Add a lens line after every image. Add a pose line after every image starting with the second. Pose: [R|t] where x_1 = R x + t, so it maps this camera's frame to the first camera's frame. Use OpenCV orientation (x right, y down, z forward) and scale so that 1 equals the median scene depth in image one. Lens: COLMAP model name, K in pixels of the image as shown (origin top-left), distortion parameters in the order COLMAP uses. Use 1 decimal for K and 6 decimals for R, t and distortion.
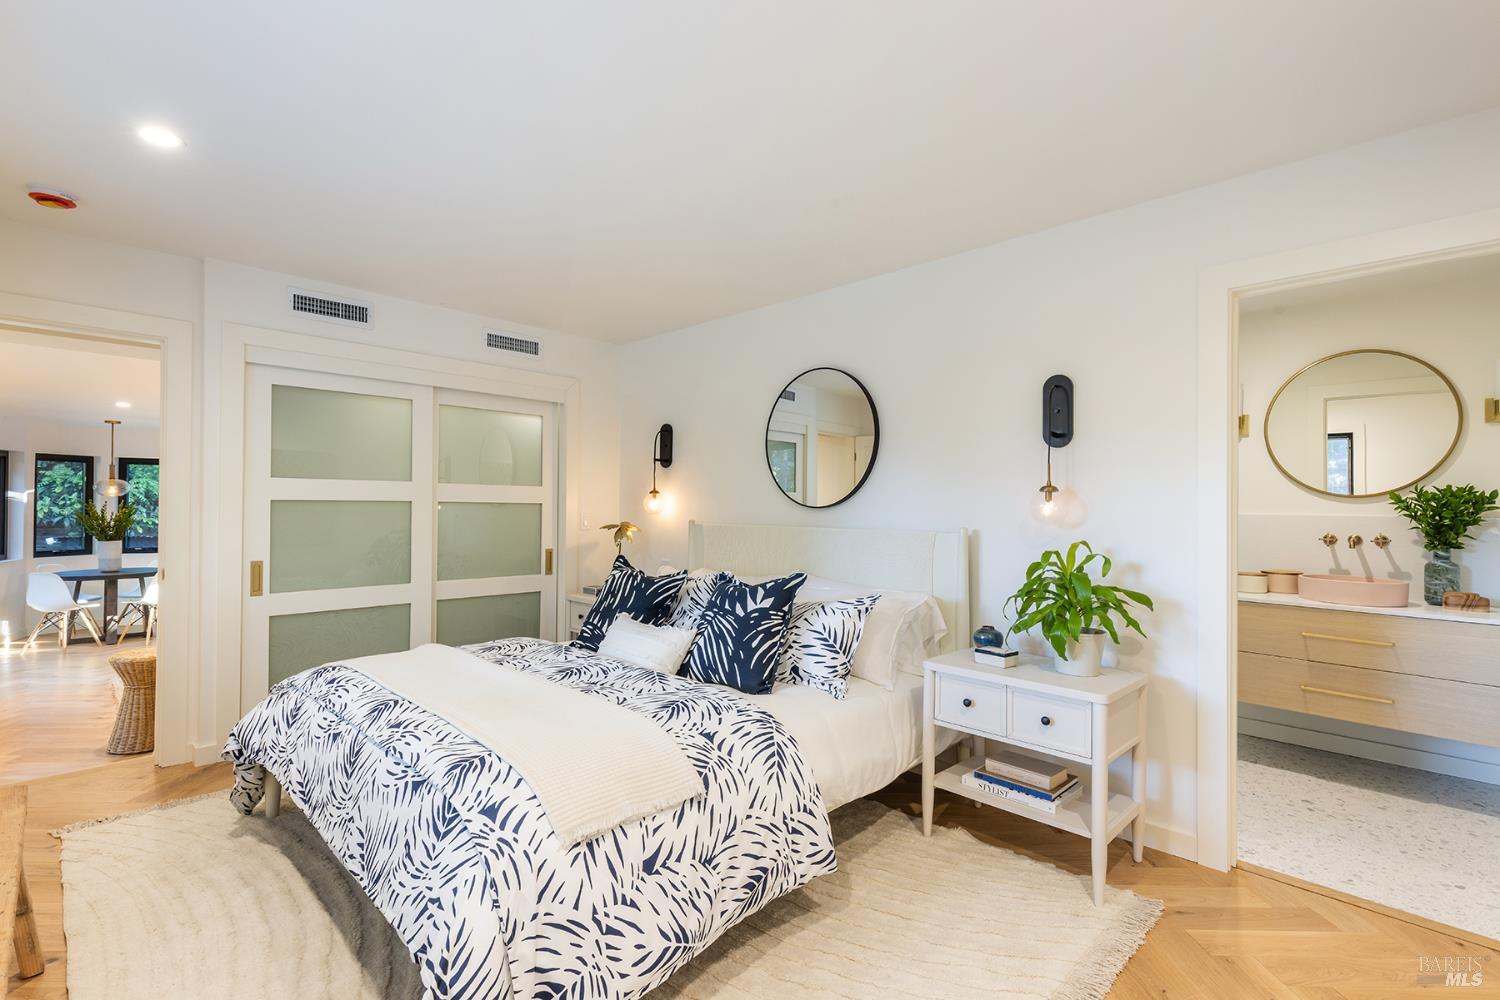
lens RADIAL K [[684.2, 0, 746.2], [0, 684.2, 499.8], [0, 0, 1]] dist [0.002338, 0.000753]
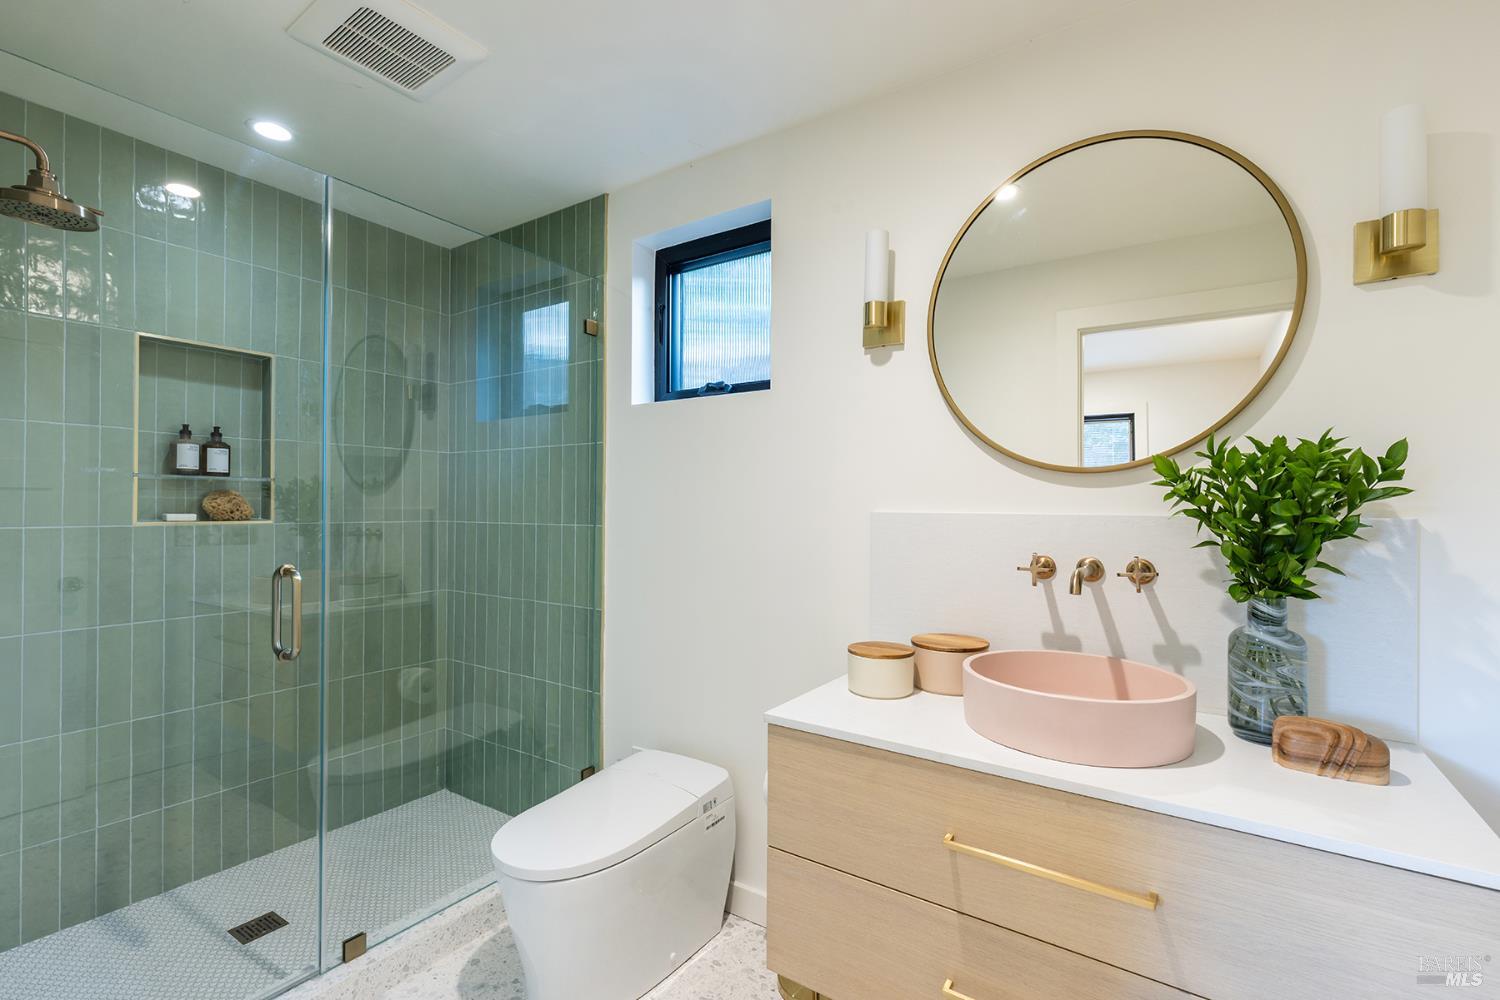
lens RADIAL K [[684.2, 0, 752.5], [0, 684.2, 501.4], [0, 0, 1]] dist [0.002338, 0.000753]
pose [[0.980064, -0.003332, 0.198654, 0.641454], [0.002693, 0.999990, 0.003486, 0.014221], [-0.198664, -0.002882, 0.980063, 0.668257]]
